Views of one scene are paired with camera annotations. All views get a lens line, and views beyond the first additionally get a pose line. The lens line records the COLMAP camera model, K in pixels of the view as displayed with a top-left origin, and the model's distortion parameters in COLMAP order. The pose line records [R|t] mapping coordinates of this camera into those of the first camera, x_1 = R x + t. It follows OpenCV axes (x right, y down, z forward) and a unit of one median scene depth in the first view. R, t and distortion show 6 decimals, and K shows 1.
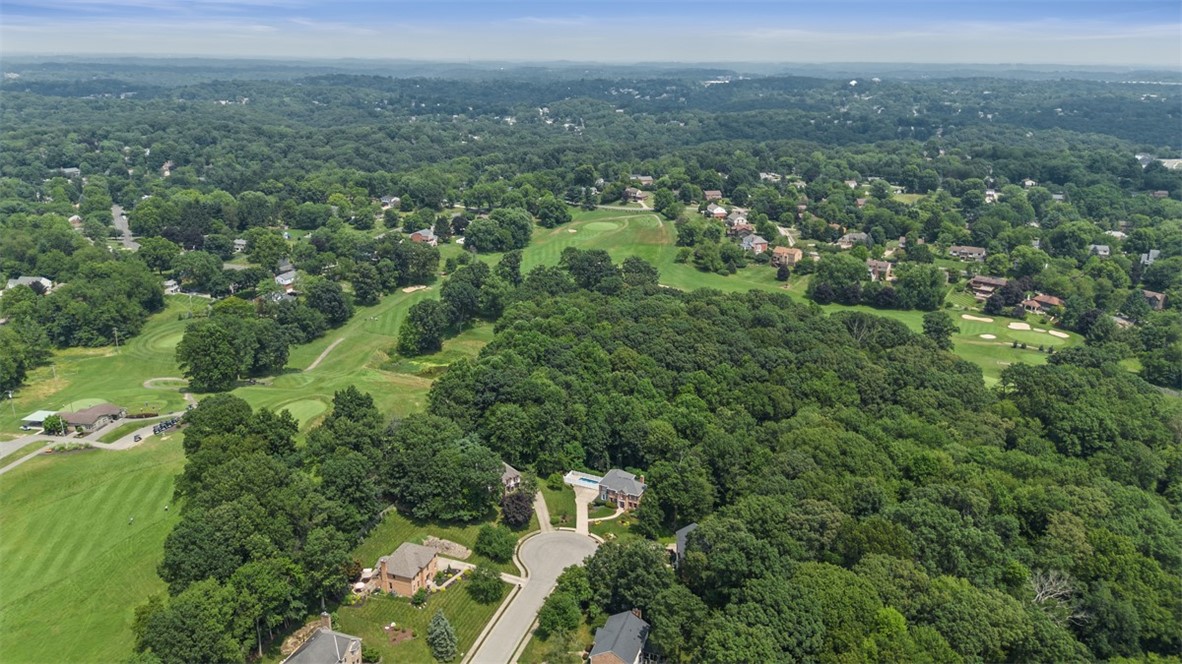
lens RADIAL K [[845.6, 0, 591.0], [0, 845.6, 332.0], [0, 0, 1]] dist [0.057684, -0.060662]
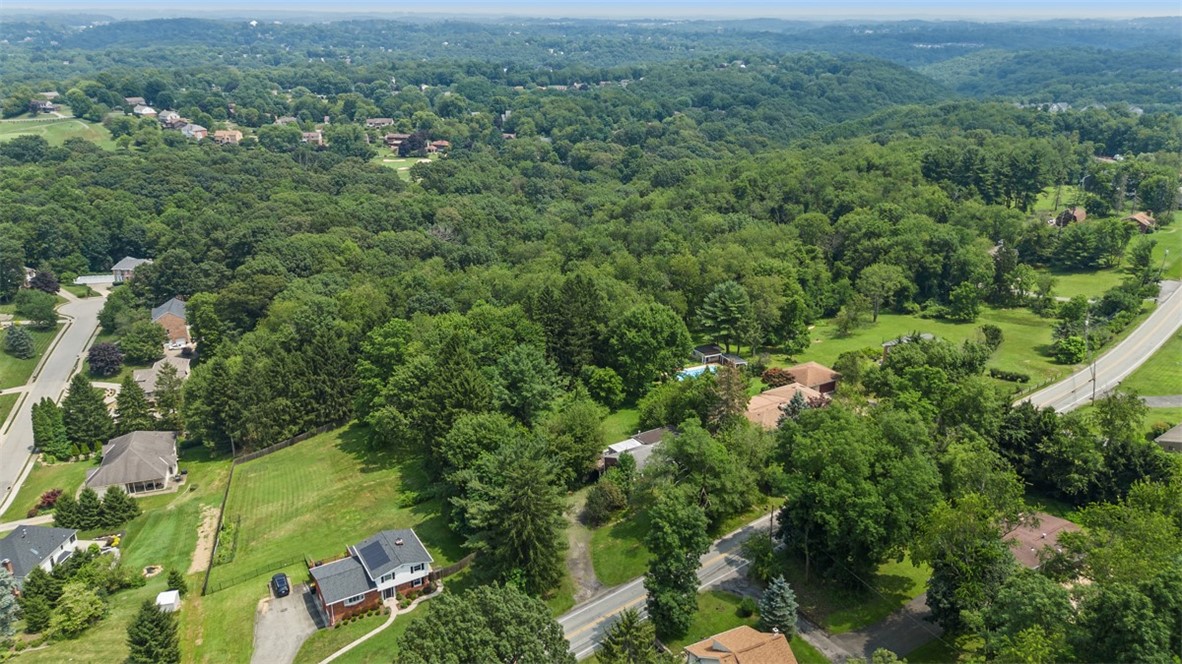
lens RADIAL K [[845.6, 0, 591.0], [0, 845.6, 332.0], [0, 0, 1]] dist [0.057684, -0.060662]
pose [[0.800531, -0.216705, 0.558738, -0.066684], [0.183064, 0.976194, 0.116330, 0.114461], [-0.570646, 0.009159, 0.821145, -0.178120]]
